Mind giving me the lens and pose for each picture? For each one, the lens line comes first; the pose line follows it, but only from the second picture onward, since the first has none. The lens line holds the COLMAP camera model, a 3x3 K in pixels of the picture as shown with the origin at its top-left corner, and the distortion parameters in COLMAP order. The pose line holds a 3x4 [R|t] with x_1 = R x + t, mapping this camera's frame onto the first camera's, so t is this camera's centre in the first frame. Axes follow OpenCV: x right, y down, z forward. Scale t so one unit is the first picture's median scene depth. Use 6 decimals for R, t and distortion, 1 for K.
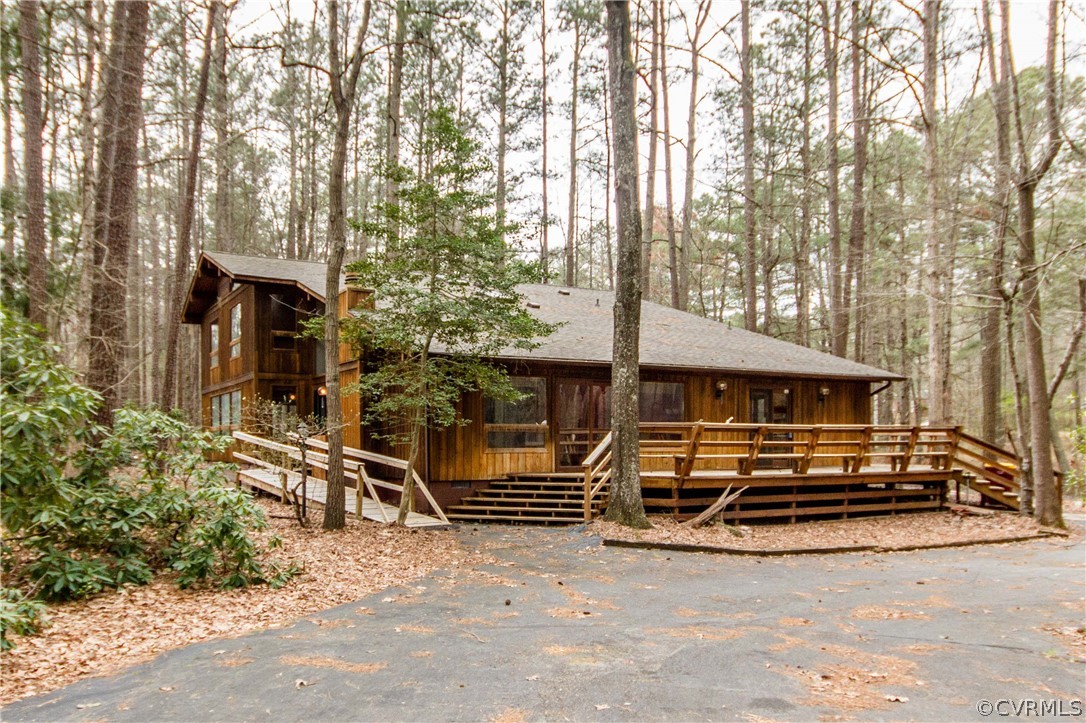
lens RADIAL K [[644.5, 0, 543.0], [0, 644.5, 361.5], [0, 0, 1]] dist [0.002640, 0.001114]
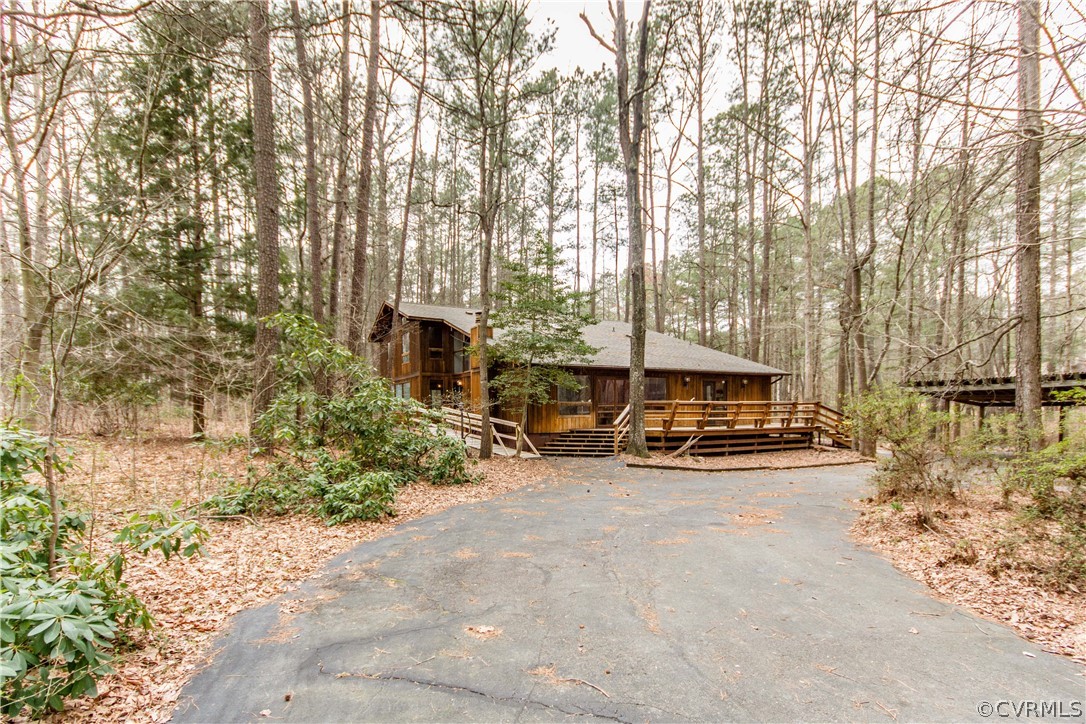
lens RADIAL K [[494.8, 0, 545.0], [0, 494.8, 357.4], [0, 0, 1]] dist [-0.000427, 0.000007]
pose [[0.999841, -0.002444, 0.017664, -0.144024], [0.002051, 0.999751, 0.022204, -0.056225], [-0.017714, -0.022164, 0.999597, -0.367381]]
